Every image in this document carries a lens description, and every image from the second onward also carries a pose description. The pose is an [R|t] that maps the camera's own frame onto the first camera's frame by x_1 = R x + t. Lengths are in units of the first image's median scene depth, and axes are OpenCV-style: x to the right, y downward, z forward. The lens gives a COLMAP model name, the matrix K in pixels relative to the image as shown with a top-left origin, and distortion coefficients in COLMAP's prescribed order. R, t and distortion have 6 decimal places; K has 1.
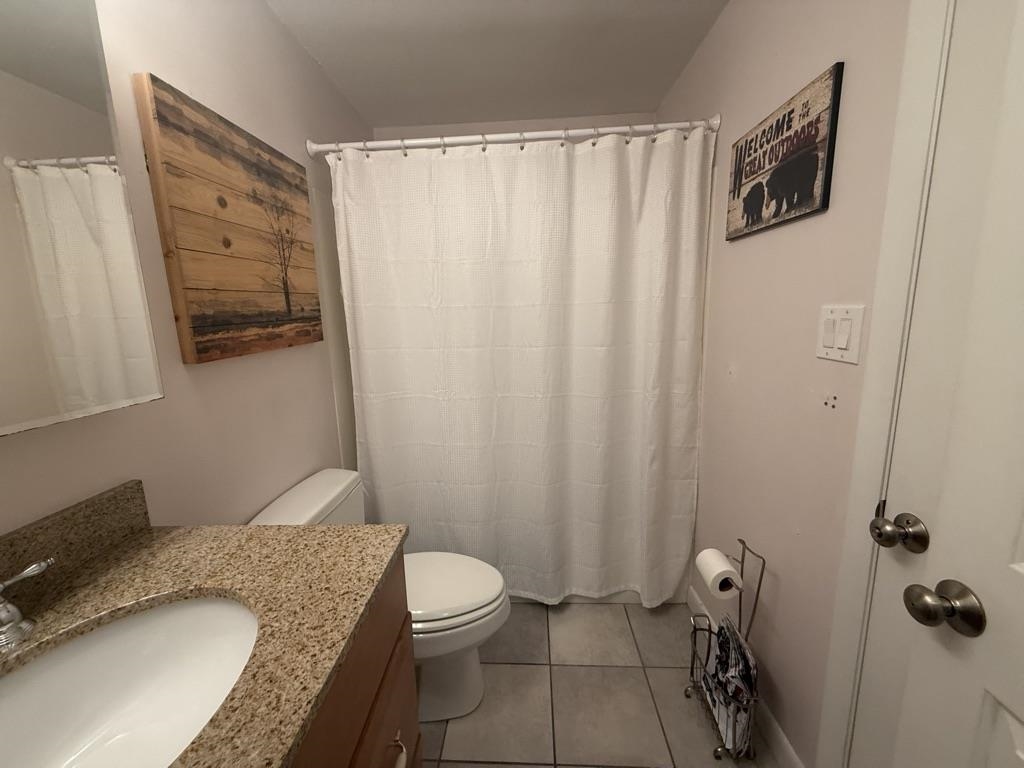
lens RADIAL K [[406.0, 0, 509.9], [0, 406.0, 384.3], [0, 0, 1]] dist [-0.001520, -0.000491]
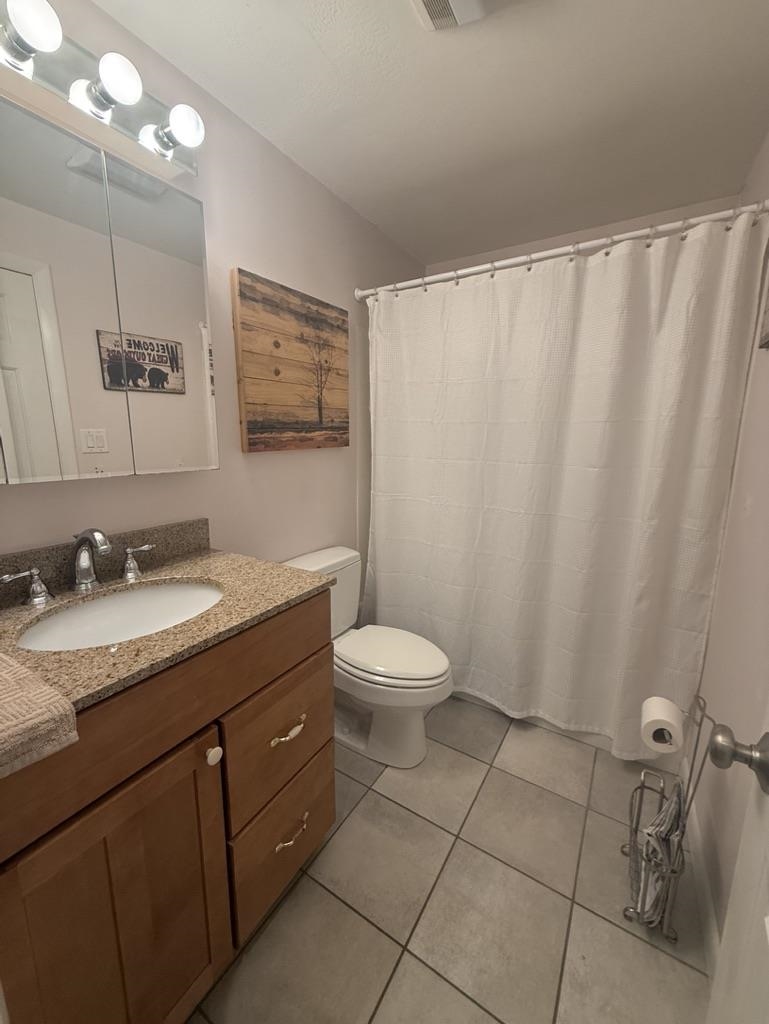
lens RADIAL K [[406.0, 0, 388.1], [0, 406.0, 510.4], [0, 0, 1]] dist [-0.001520, -0.000491]
pose [[0.875640, 0.124465, -0.466652, 0.310720], [-0.119352, 0.992020, 0.040635, 0.029414], [0.467985, 0.020115, 0.883507, -0.074601]]
